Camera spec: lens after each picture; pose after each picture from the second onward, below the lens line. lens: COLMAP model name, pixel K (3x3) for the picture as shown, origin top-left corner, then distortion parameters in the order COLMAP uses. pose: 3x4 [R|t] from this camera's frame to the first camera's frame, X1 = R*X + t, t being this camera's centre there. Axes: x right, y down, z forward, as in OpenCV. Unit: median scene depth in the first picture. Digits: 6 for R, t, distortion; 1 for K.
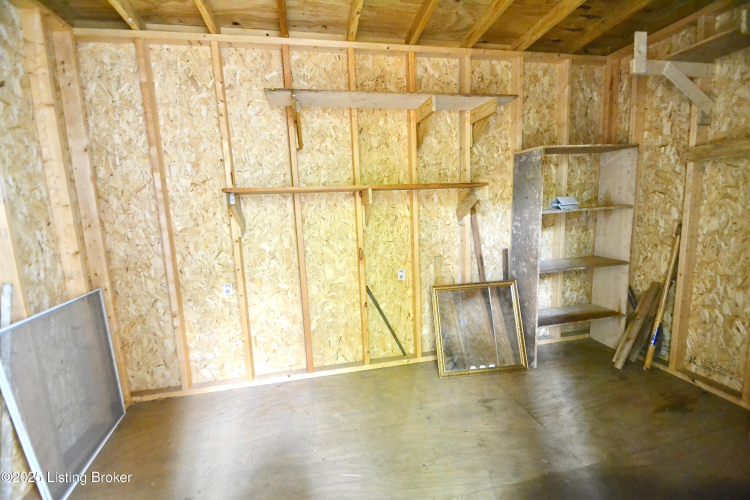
lens RADIAL K [[333.8, 0, 378.9], [0, 333.8, 252.4], [0, 0, 1]] dist [0.014638, -0.016223]
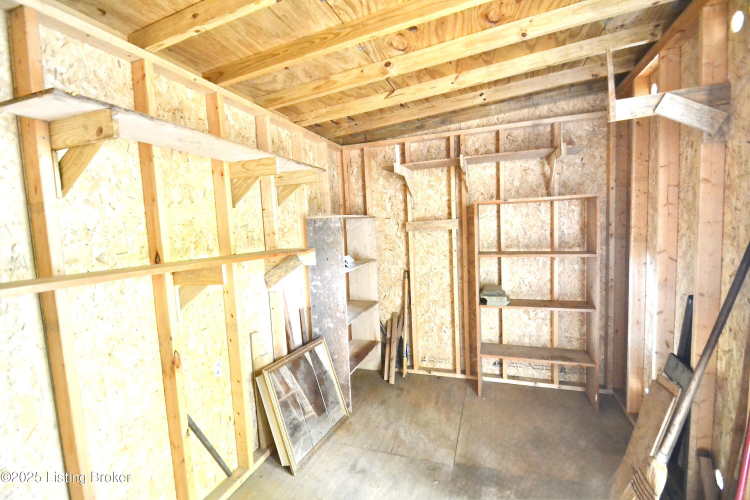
lens RADIAL K [[333.8, 0, 378.9], [0, 333.8, 252.4], [0, 0, 1]] dist [0.014638, -0.016223]
pose [[0.521834, -0.047031, 0.851750, -0.397342], [0.148233, 0.988288, -0.036246, -0.120002], [-0.840069, 0.145172, 0.522694, 0.282188]]
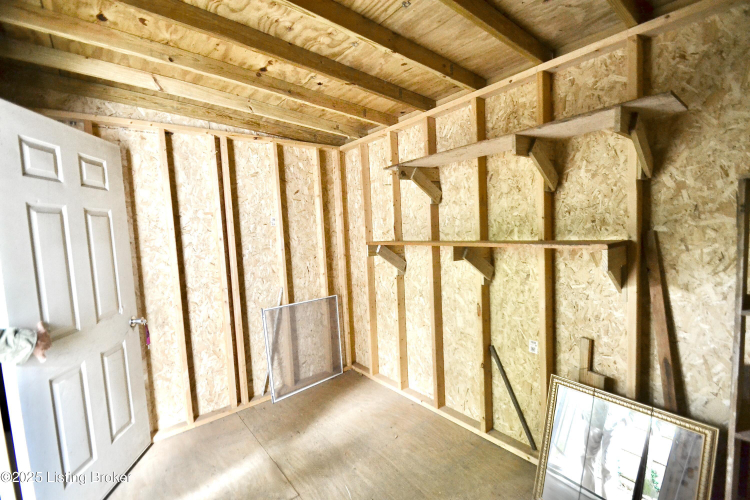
lens RADIAL K [[333.8, 0, 378.9], [0, 333.8, 252.4], [0, 0, 1]] dist [0.014638, -0.016223]
pose [[0.456384, 0.080464, -0.886137, 0.626178], [-0.098029, 0.994387, 0.039805, -0.162197], [0.884366, 0.068701, 0.461710, 0.310712]]
